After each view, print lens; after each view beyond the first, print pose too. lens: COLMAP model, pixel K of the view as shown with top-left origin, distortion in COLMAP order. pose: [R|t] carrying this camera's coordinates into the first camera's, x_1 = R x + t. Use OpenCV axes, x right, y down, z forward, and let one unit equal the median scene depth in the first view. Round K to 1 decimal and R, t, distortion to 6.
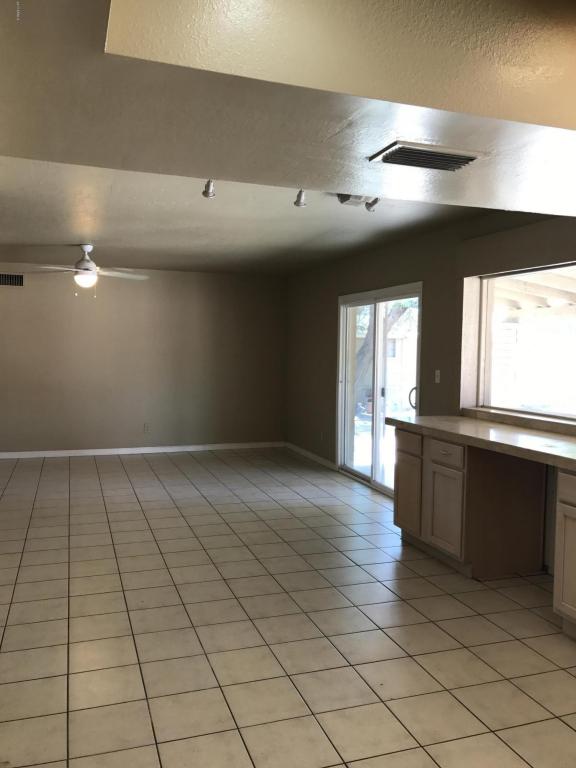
lens RADIAL K [[635.1, 0, 288.2], [0, 635.1, 378.7], [0, 0, 1]] dist [0.098632, -0.230265]
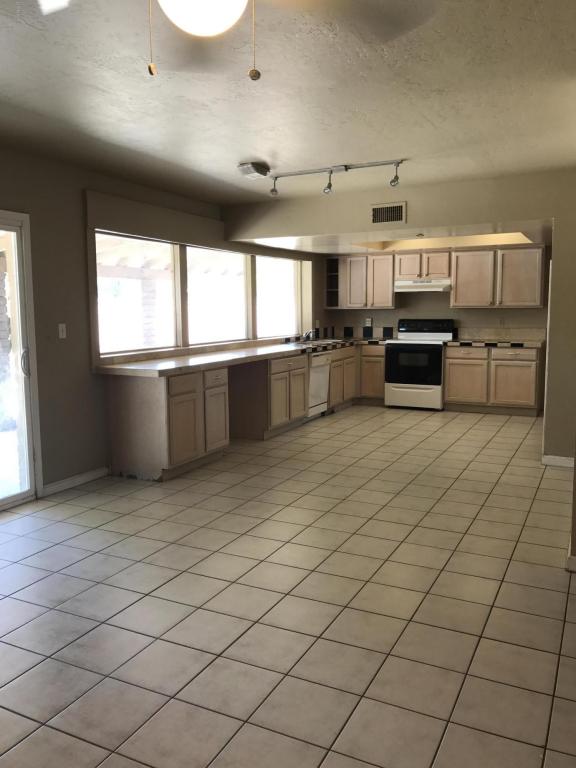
lens RADIAL K [[635.1, 0, 288.2], [0, 635.1, 378.7], [0, 0, 1]] dist [0.098632, -0.230265]
pose [[-0.699567, -0.084801, 0.709517, -0.668232], [0.037499, 0.987208, 0.154963, -0.069093], [-0.713582, 0.135014, -0.687439, 1.495157]]
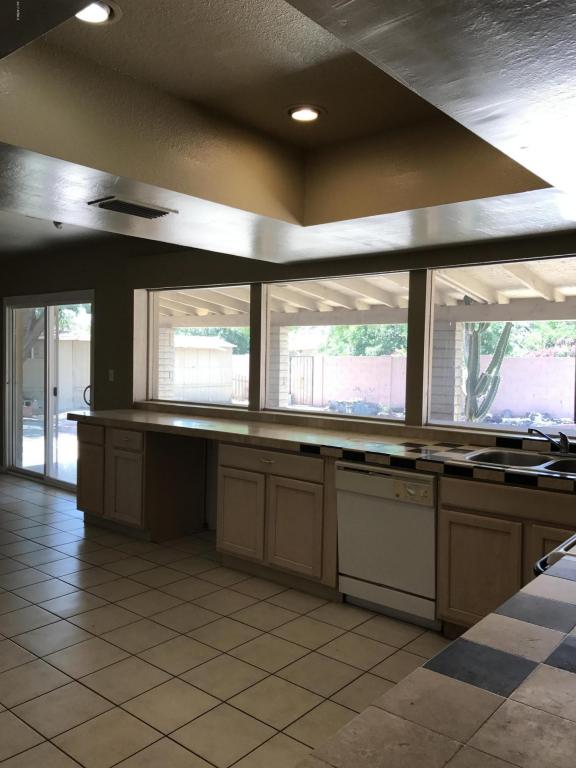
lens RADIAL K [[635.1, 0, 288.2], [0, 635.1, 378.7], [0, 0, 1]] dist [0.098632, -0.230265]
pose [[0.856351, -0.018056, 0.516078, -0.084783], [0.019557, 0.999806, 0.002529, 0.006214], [-0.516023, 0.007927, 0.856538, -0.130183]]
